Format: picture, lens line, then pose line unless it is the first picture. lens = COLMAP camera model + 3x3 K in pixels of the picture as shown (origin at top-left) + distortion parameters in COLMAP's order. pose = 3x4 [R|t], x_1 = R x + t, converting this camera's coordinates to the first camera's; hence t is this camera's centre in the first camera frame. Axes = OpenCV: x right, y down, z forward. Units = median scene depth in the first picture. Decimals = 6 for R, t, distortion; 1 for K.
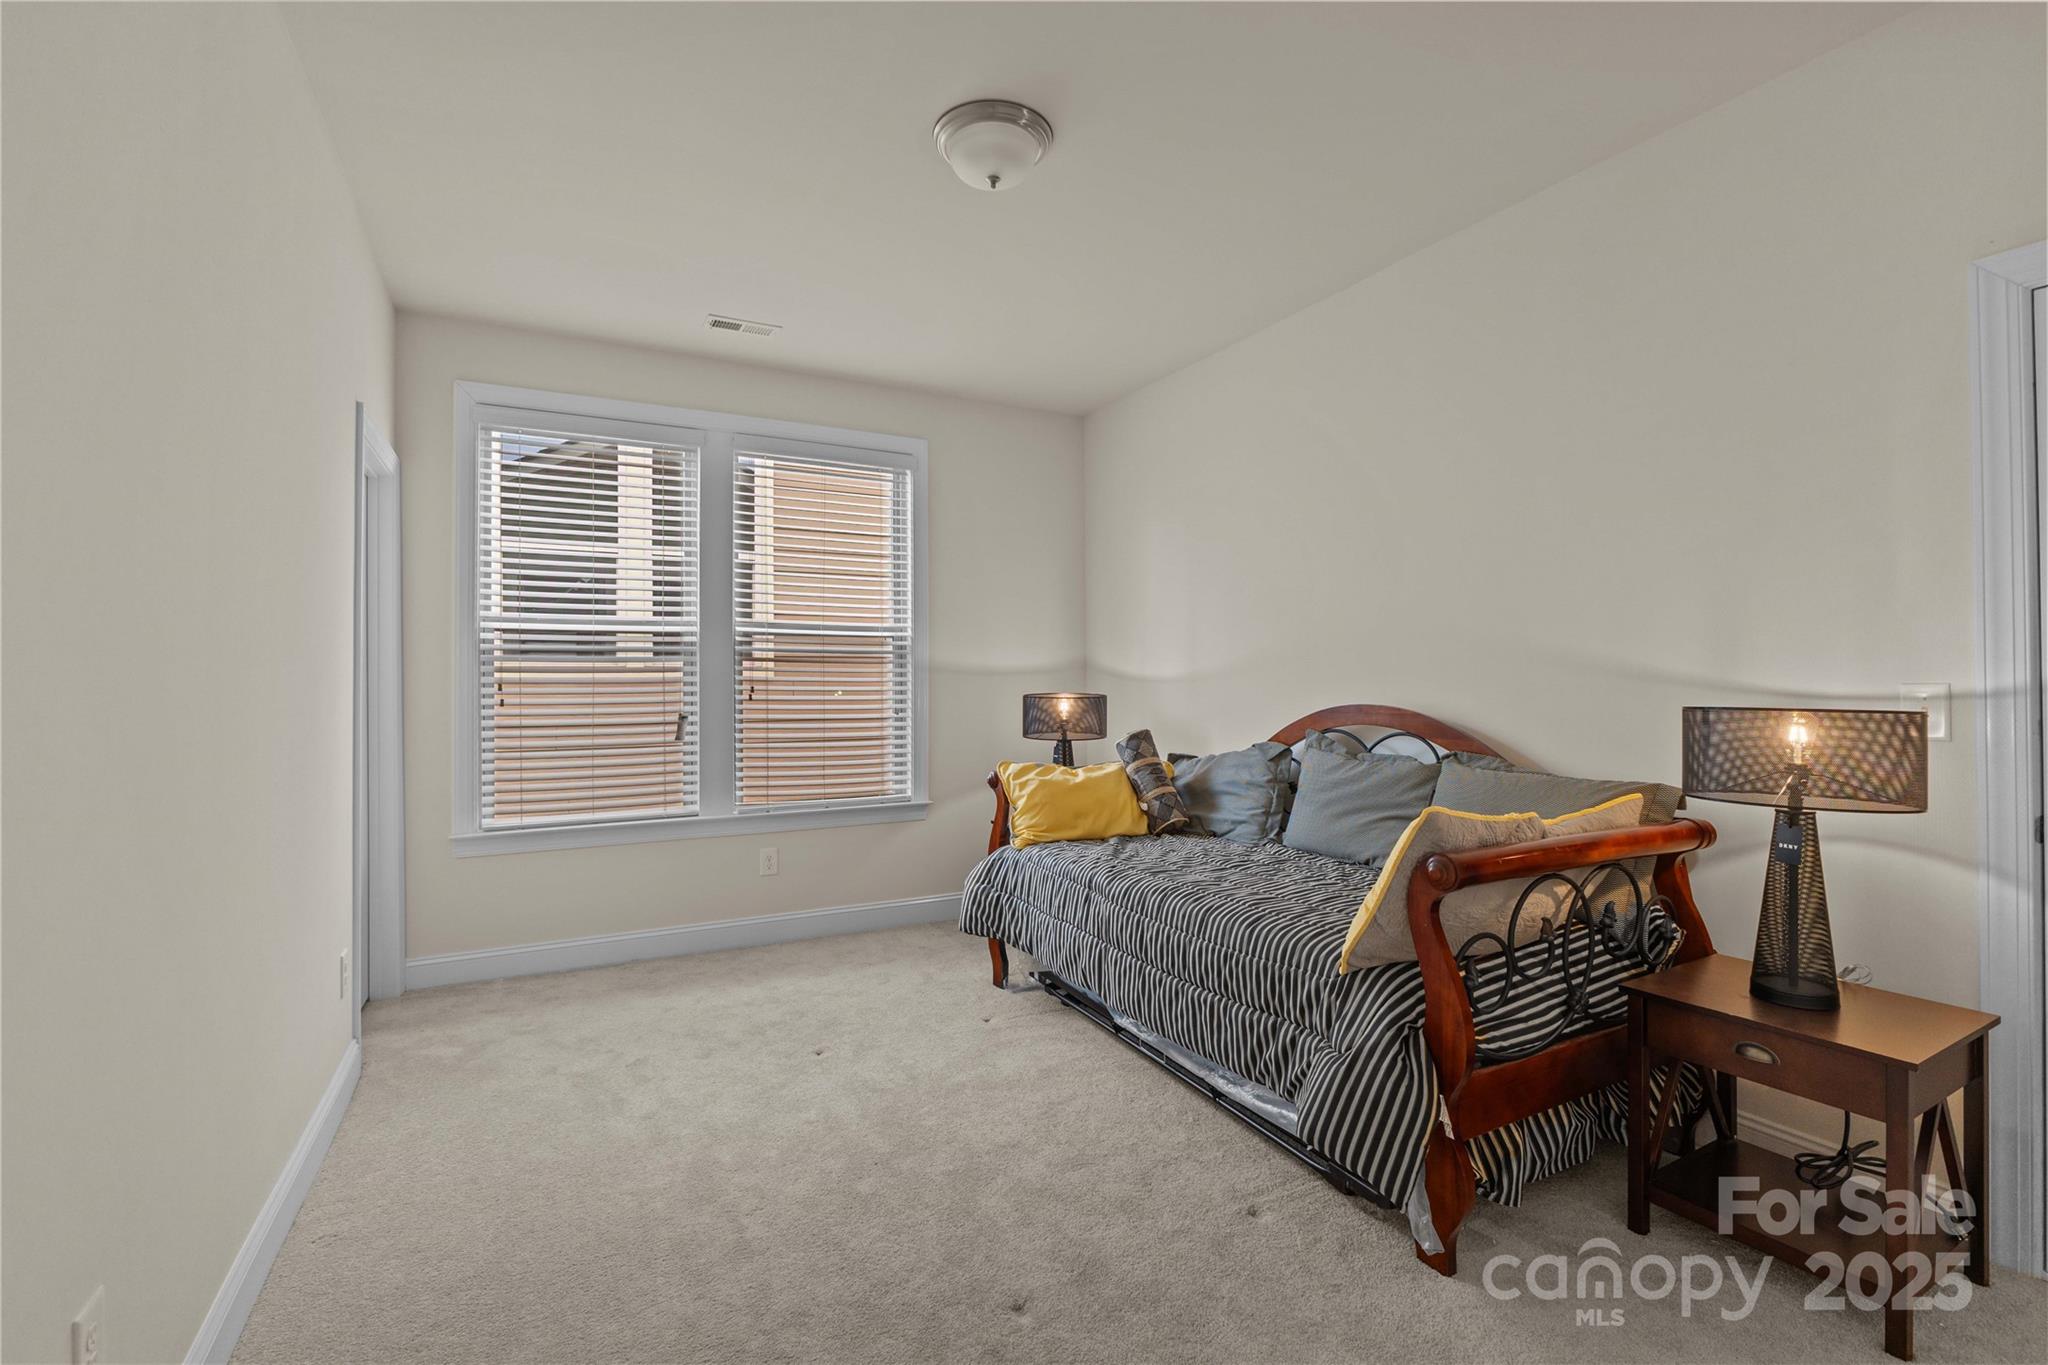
lens RADIAL K [[886.1, 0, 1025.5], [0, 886.1, 681.8], [0, 0, 1]] dist [-0.000703, -0.000069]
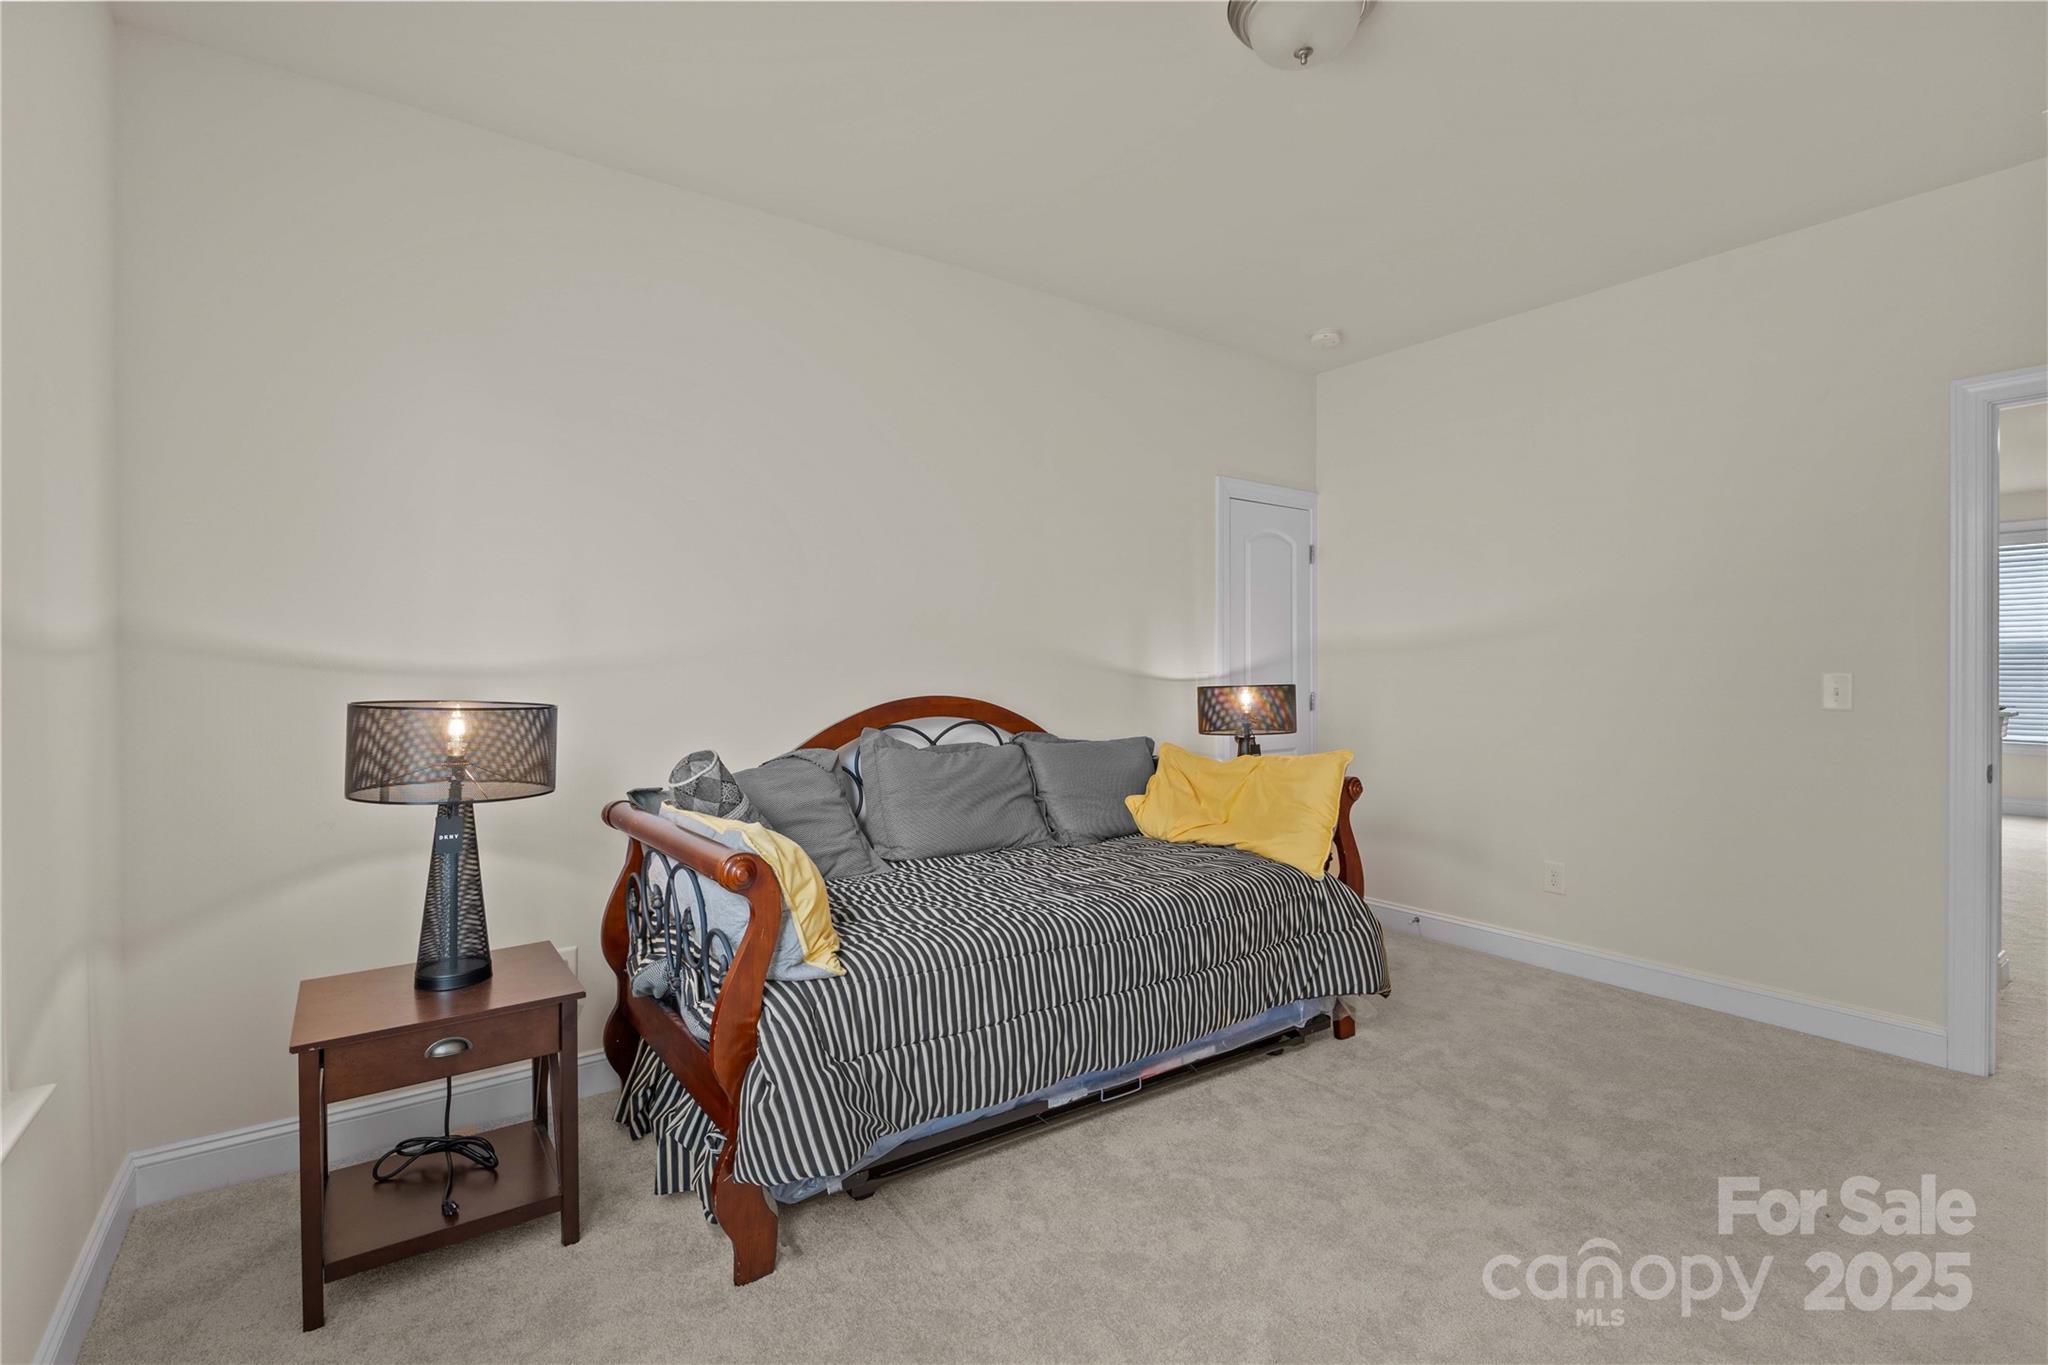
lens RADIAL K [[930.4, 0, 1025.3], [0, 930.4, 674.0], [0, 0, 1]] dist [0.000985, 0.000021]
pose [[-0.134980, 0.003251, 0.990843, -0.485901], [0.005233, 0.999983, -0.002568, 0.002892], [-0.990835, 0.004838, -0.134995, 0.771355]]
